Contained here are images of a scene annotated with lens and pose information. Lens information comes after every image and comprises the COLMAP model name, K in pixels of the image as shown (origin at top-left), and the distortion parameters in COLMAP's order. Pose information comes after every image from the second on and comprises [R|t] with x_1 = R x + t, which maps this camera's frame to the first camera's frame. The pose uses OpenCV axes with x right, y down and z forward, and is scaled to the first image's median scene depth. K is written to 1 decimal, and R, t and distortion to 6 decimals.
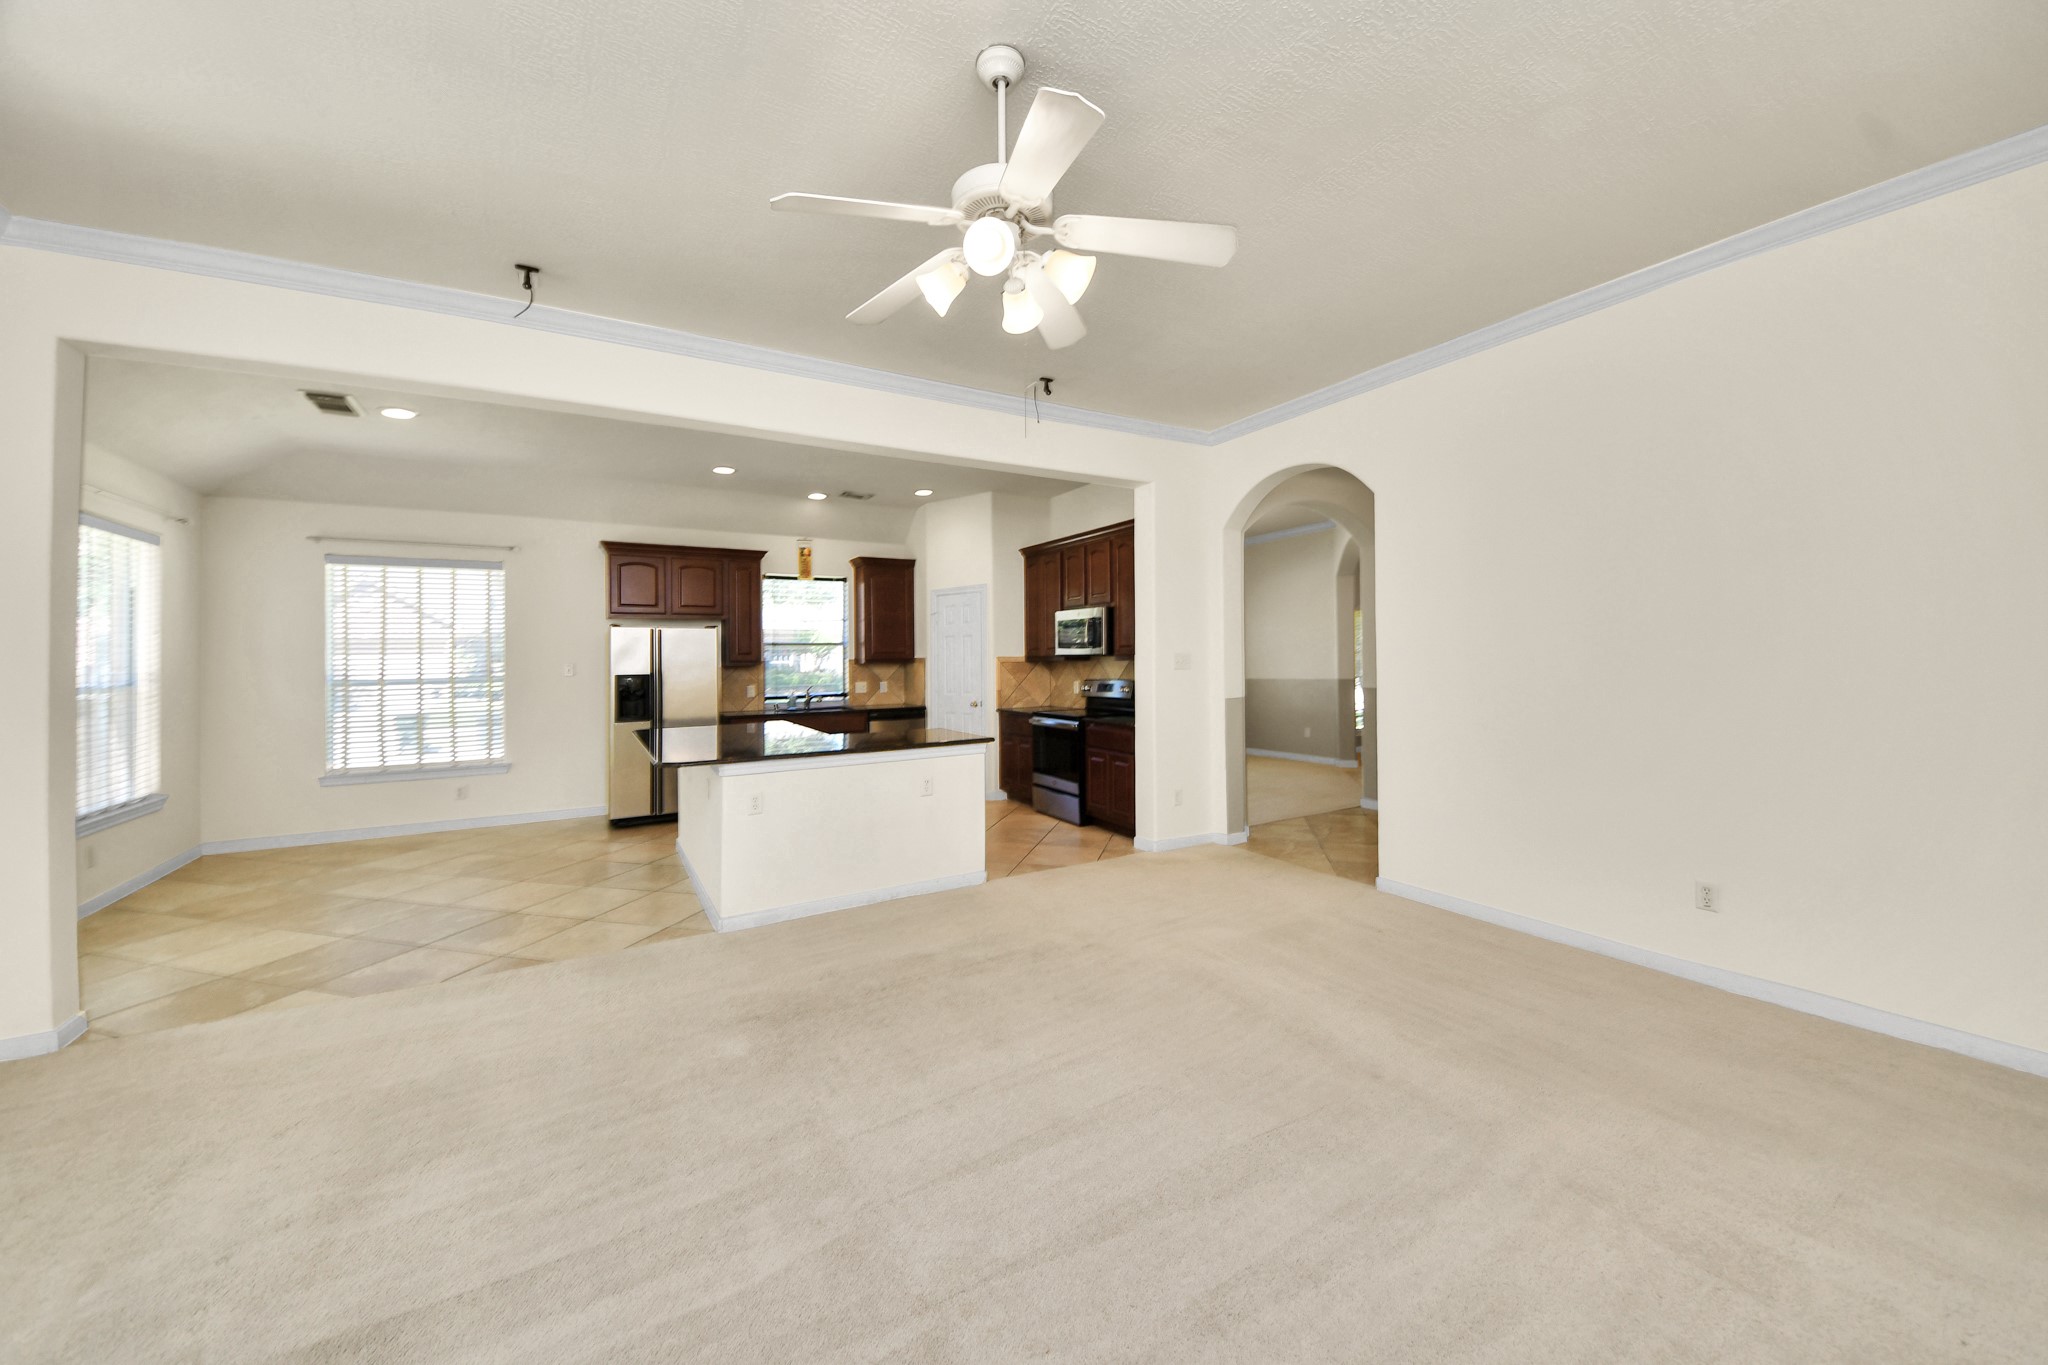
lens RADIAL K [[734.1, 0, 1025.1], [0, 734.1, 652.8], [0, 0, 1]] dist [0.002252, -0.007042]
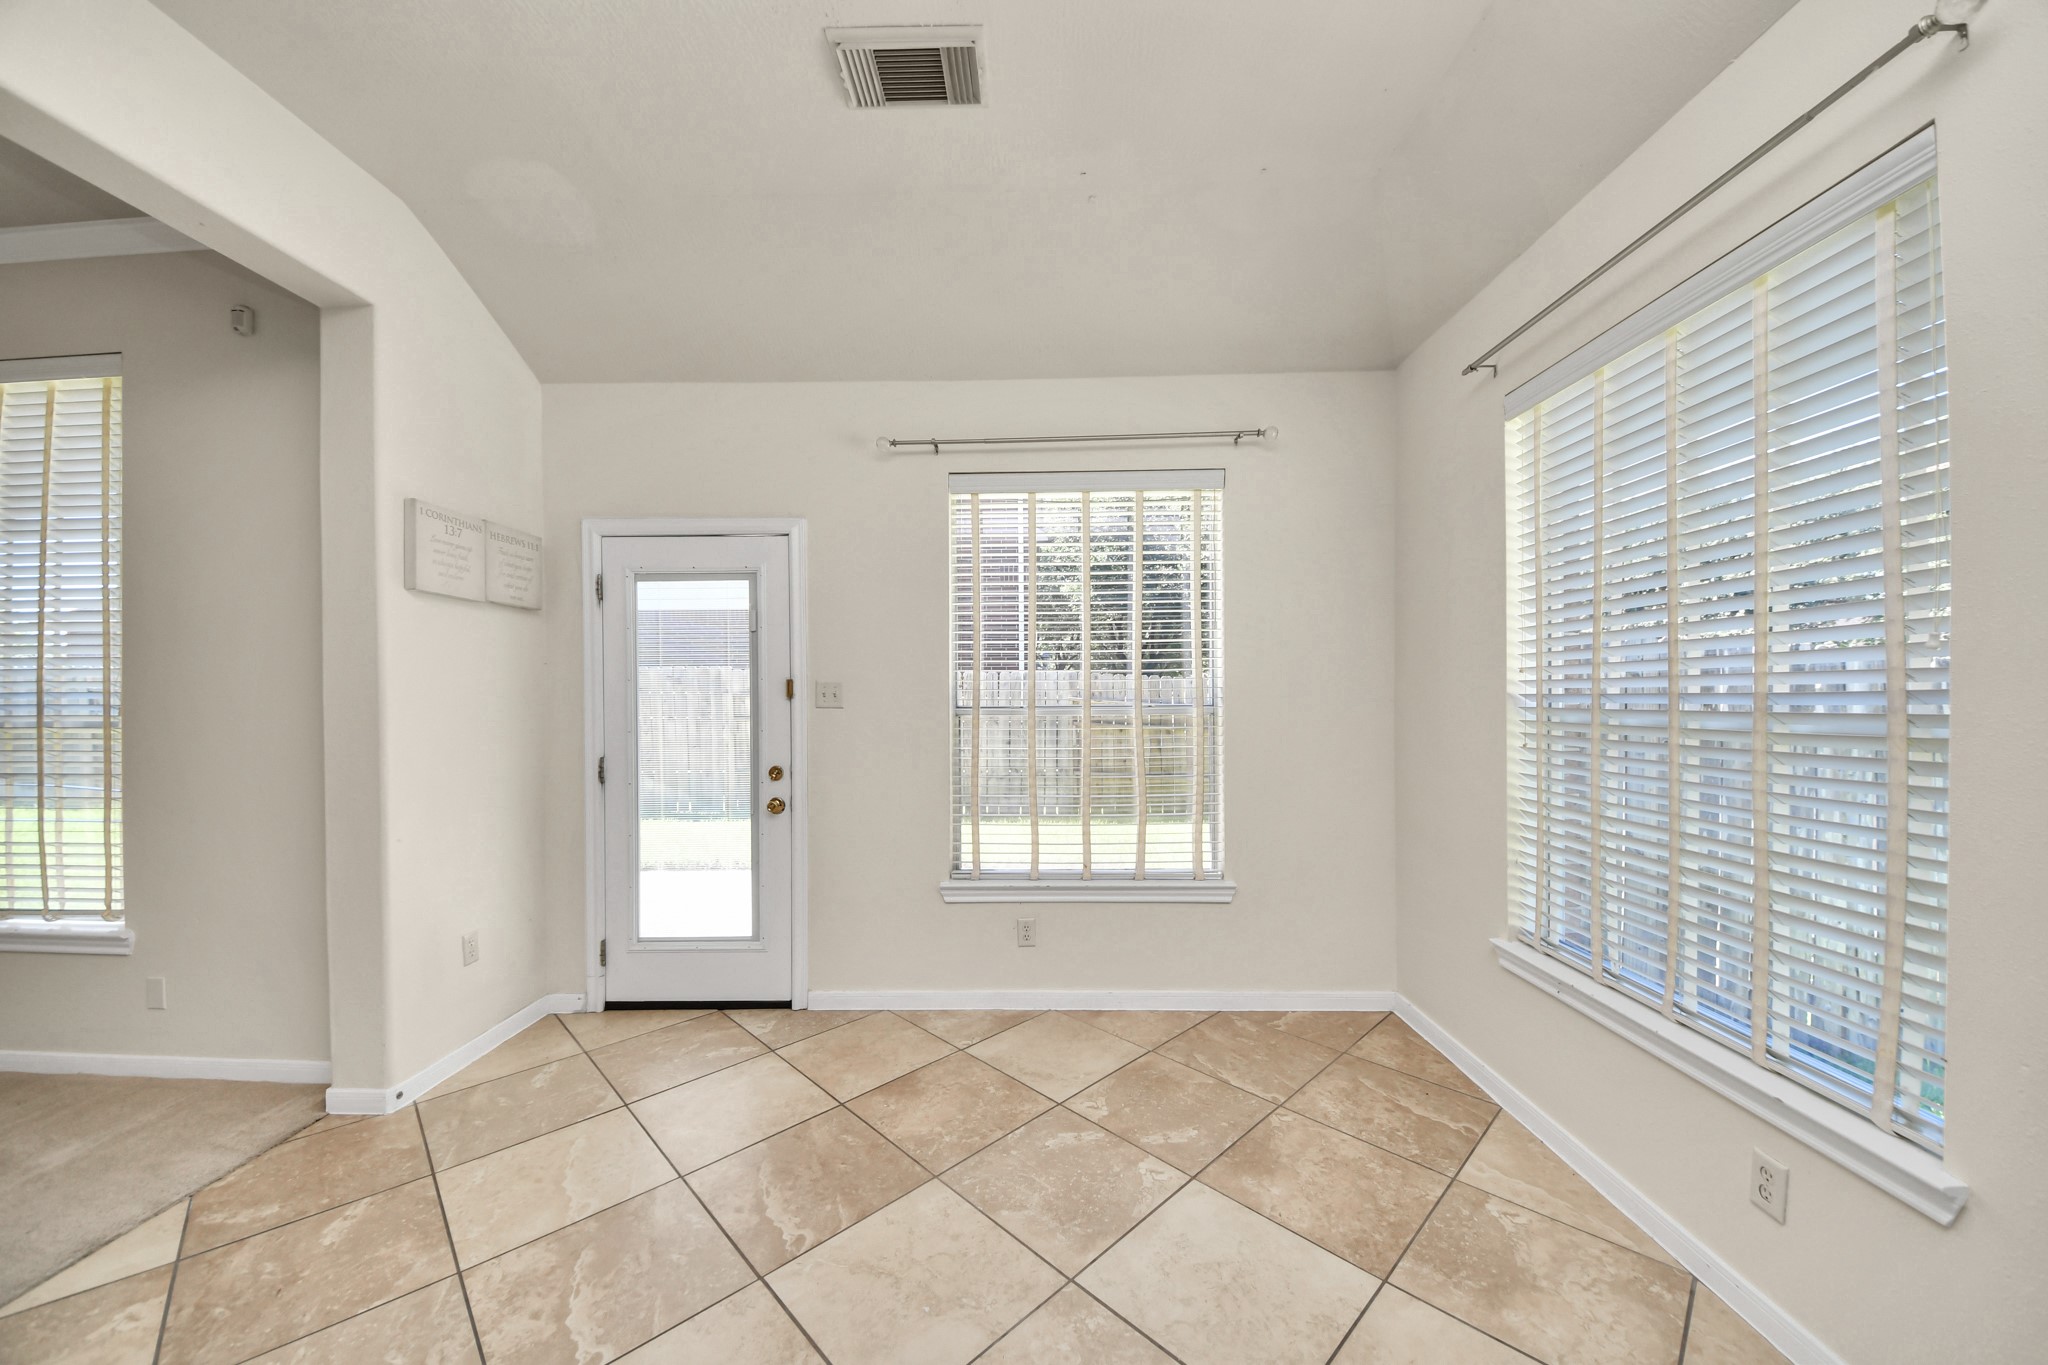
lens RADIAL K [[723.5, 0, 1014.7], [0, 723.5, 695.9], [0, 0, 1]] dist [0.024042, -0.018517]
pose [[-0.545041, 0.016396, -0.838249, -0.391341], [0.020929, 0.999763, 0.005947, 0.021407], [0.838148, -0.014302, -0.545255, 0.817225]]
